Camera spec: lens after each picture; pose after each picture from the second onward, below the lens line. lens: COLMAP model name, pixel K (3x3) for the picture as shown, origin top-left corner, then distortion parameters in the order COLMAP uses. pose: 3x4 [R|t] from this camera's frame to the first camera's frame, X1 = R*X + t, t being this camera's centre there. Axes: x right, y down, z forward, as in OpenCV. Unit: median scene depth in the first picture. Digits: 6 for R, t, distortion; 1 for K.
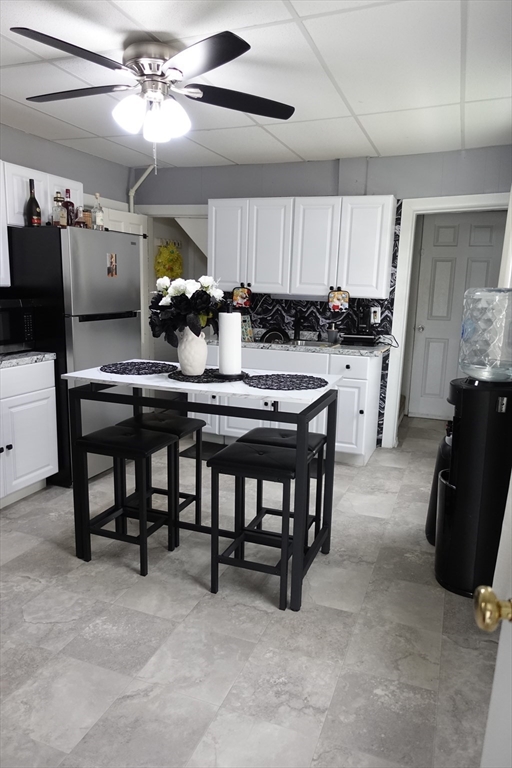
lens RADIAL K [[532.9, 0, 250.3], [0, 532.9, 384.4], [0, 0, 1]] dist [-0.003542, 0.000397]
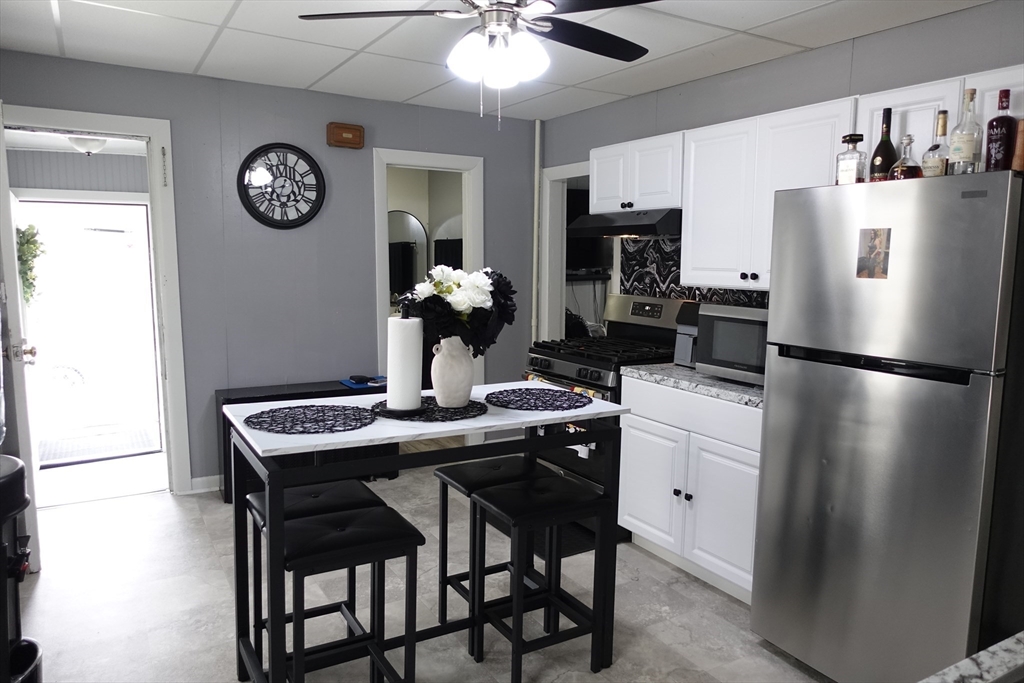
lens RADIAL K [[710.5, 0, 504.2], [0, 710.5, 339.1], [0, 0, 1]] dist [-0.003542, 0.000397]
pose [[-0.629202, 0.048733, -0.775713, 0.452521], [-0.184180, 0.960258, 0.209720, -0.244073], [0.755105, 0.274827, -0.595220, 1.254259]]
